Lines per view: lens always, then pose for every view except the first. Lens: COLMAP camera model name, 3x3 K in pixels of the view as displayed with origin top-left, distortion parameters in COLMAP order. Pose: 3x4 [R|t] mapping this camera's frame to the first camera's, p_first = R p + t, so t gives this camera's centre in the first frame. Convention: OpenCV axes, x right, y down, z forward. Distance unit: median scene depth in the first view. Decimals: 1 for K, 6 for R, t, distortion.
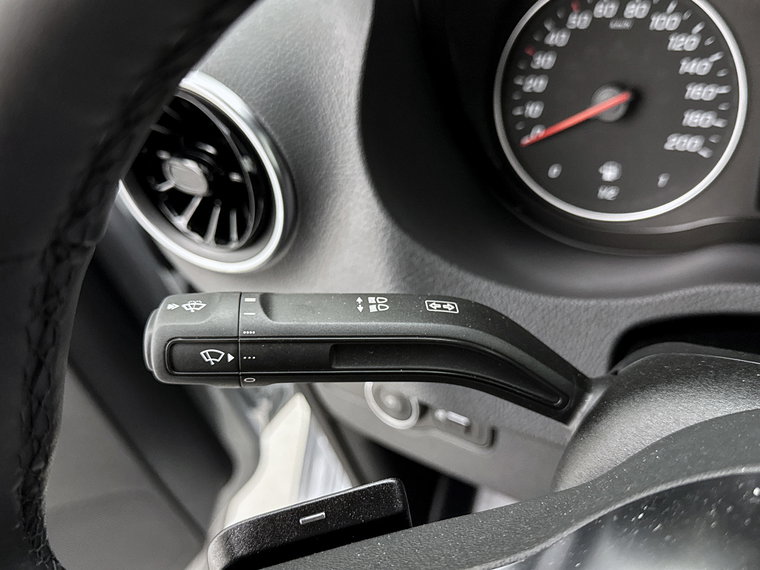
lens RADIAL K [[807.5, 0, 379.8], [0, 807.5, 297.5], [0, 0, 1]] dist [0.141784, -0.448707]
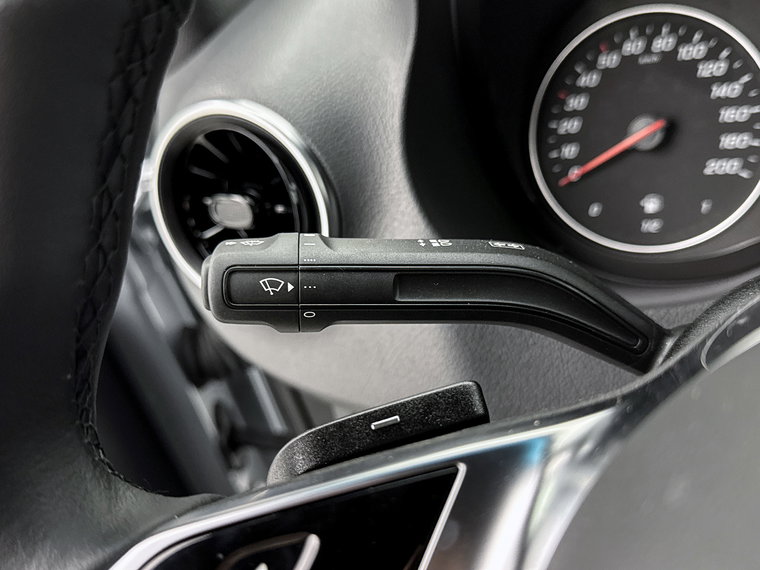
lens RADIAL K [[807.5, 0, 379.8], [0, 807.5, 297.5], [0, 0, 1]] dist [0.141784, -0.448707]
pose [[0.999589, -0.024593, -0.014702, -0.043403], [0.020321, 0.970222, -0.241364, 0.213078], [0.020200, 0.240967, 0.970323, 0.053367]]
